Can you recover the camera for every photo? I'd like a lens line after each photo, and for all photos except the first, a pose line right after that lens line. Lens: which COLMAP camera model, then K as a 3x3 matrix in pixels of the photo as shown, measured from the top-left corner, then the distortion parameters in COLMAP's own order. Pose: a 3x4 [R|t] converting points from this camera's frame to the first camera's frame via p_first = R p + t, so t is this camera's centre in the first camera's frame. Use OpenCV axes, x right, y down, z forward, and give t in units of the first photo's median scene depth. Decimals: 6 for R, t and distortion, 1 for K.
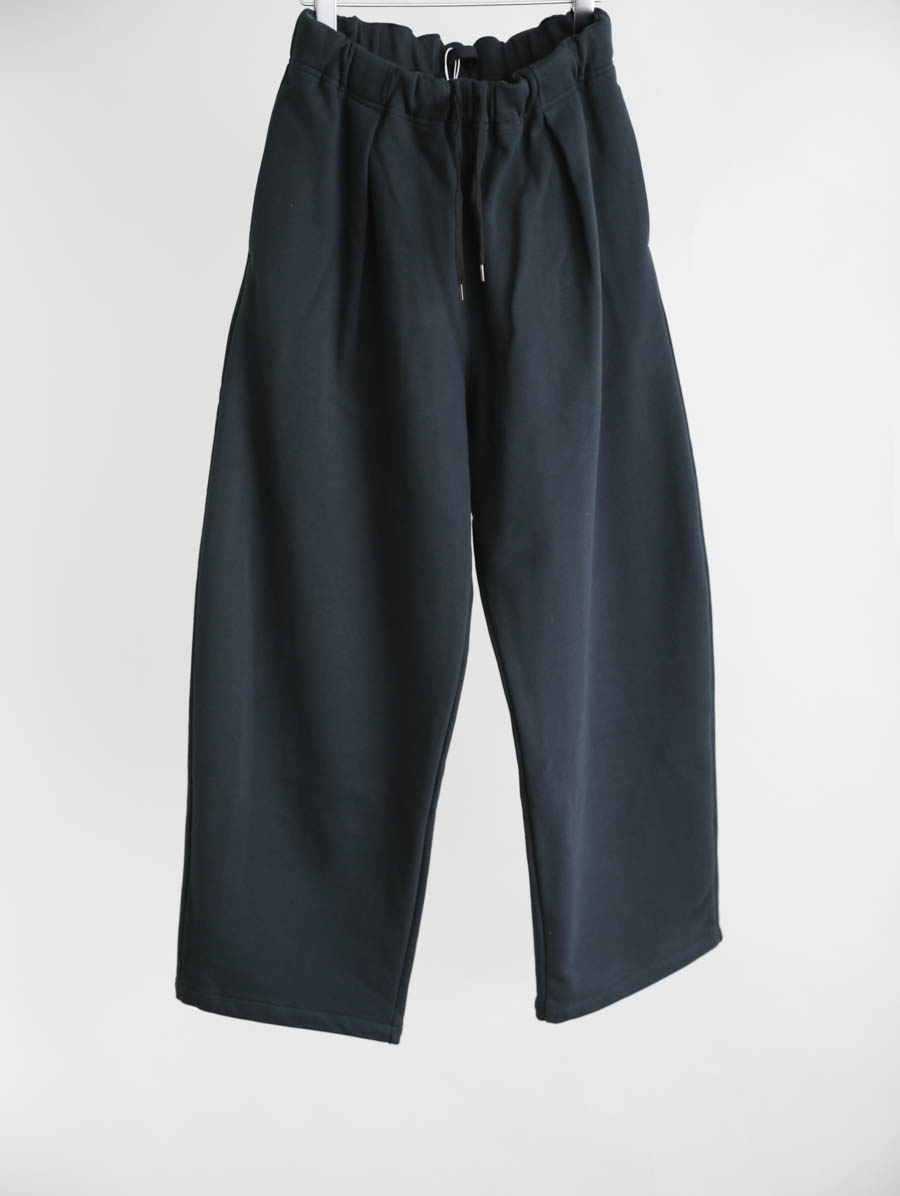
lens RADIAL K [[1709.6, 0, 450.5], [0, 1709.6, 590.5], [0, 0, 1]] dist [0.040273, 0.000000]
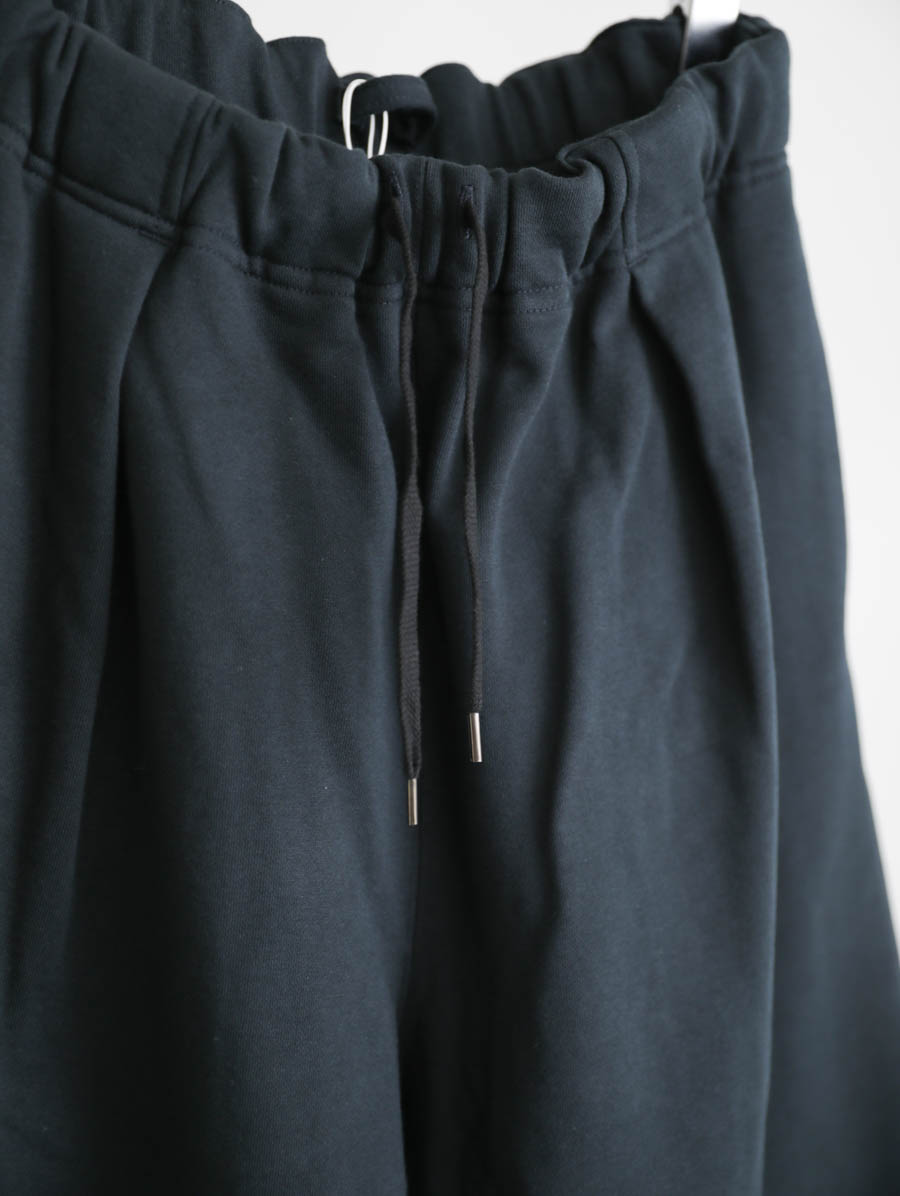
lens RADIAL K [[1709.6, 0, 448.9], [0, 1709.6, 596.8], [0, 0, 1]] dist [0.040273, 0.000000]
pose [[0.983747, 0.007376, 0.179407, -0.044356], [0.015881, 0.991666, -0.127851, -0.169445], [-0.178855, 0.128622, 0.975432, 0.678275]]
